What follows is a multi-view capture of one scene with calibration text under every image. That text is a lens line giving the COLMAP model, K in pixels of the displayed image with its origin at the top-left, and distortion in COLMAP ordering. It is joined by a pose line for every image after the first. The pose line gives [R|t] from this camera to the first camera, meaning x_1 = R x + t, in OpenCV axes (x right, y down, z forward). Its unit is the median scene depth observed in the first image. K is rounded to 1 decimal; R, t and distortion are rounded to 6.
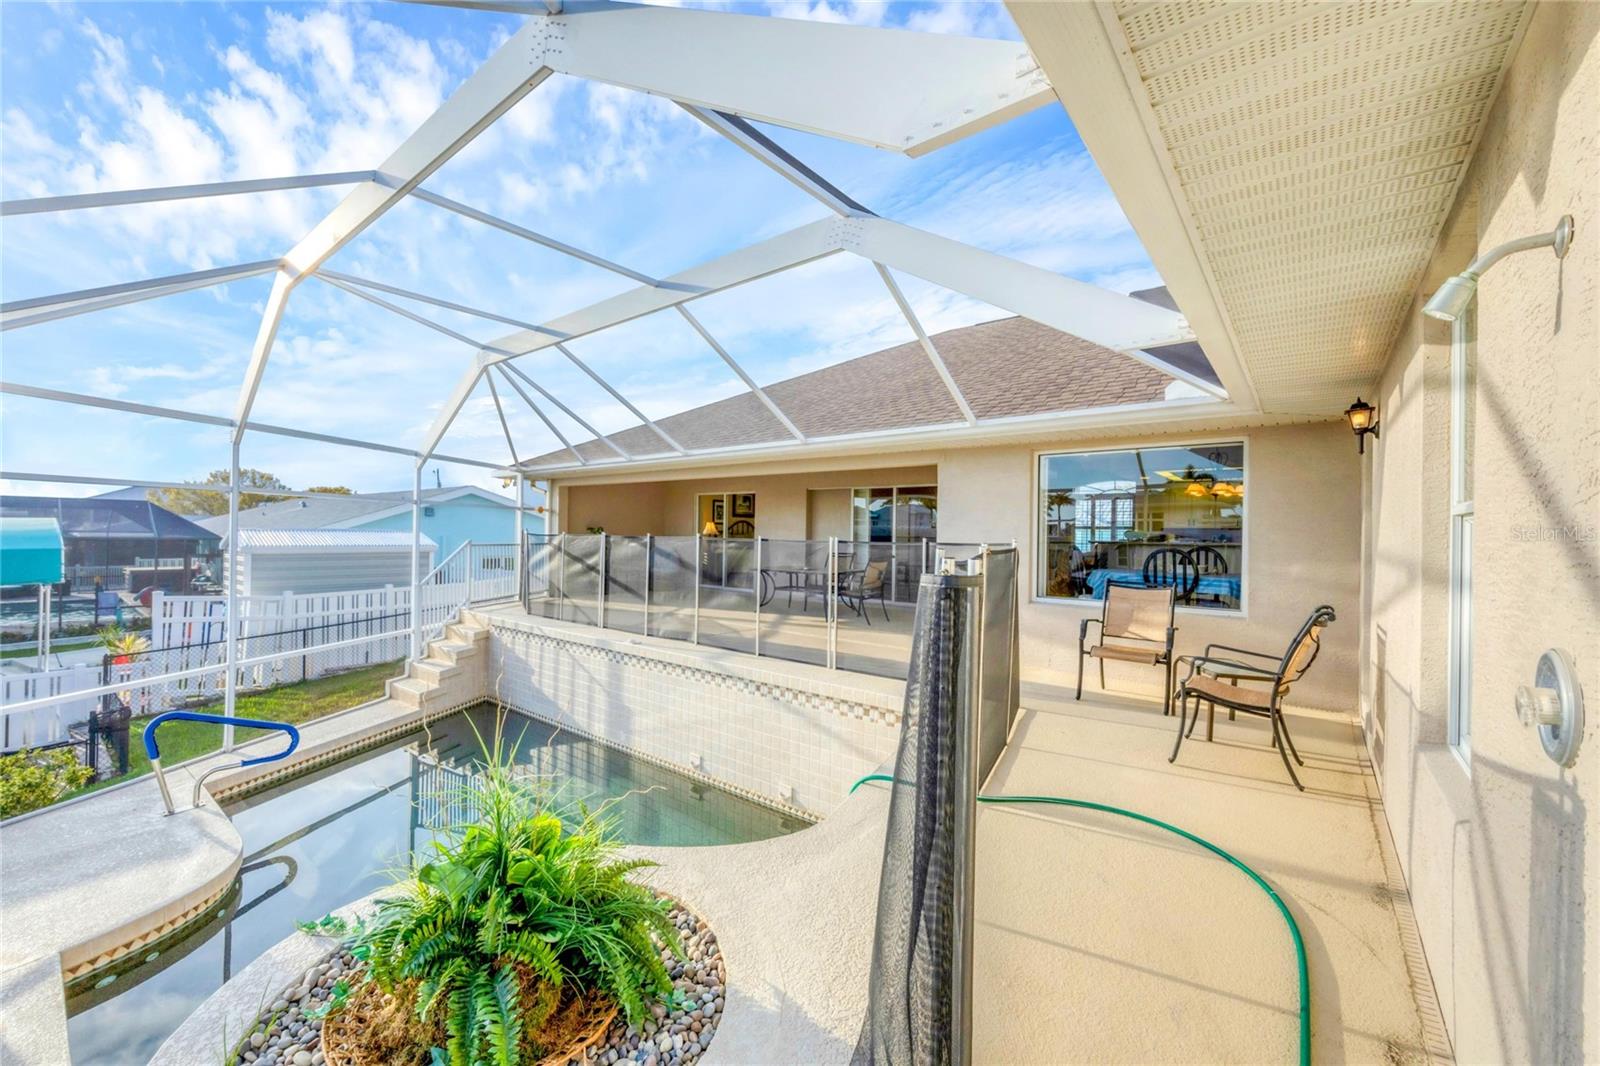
lens RADIAL K [[648.3, 0, 790.9], [0, 648.3, 538.6], [0, 0, 1]] dist [0.001781, -0.000324]
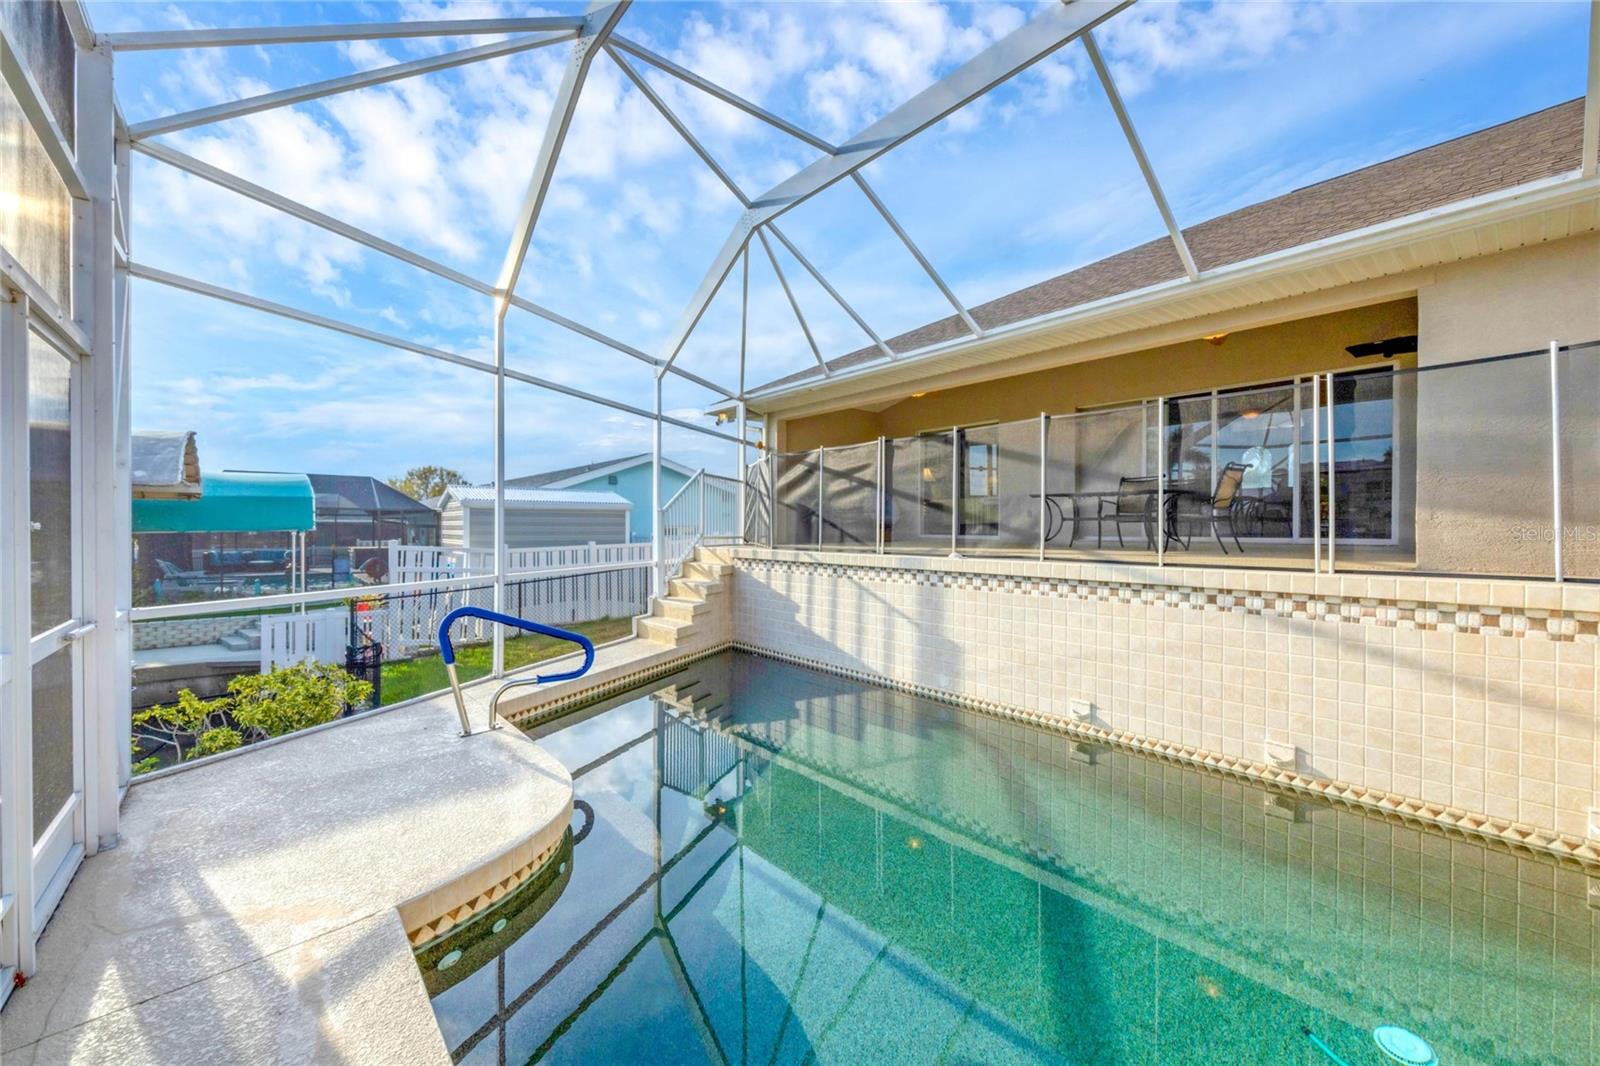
lens RADIAL K [[654.4, 0, 796.4], [0, 654.4, 534.8], [0, 0, 1]] dist [-0.004056, -0.000188]
pose [[0.982045, -0.012919, -0.188206, -0.259631], [0.014023, 0.999891, 0.004534, 0.115741], [0.188127, -0.007092, 0.982119, 0.188937]]
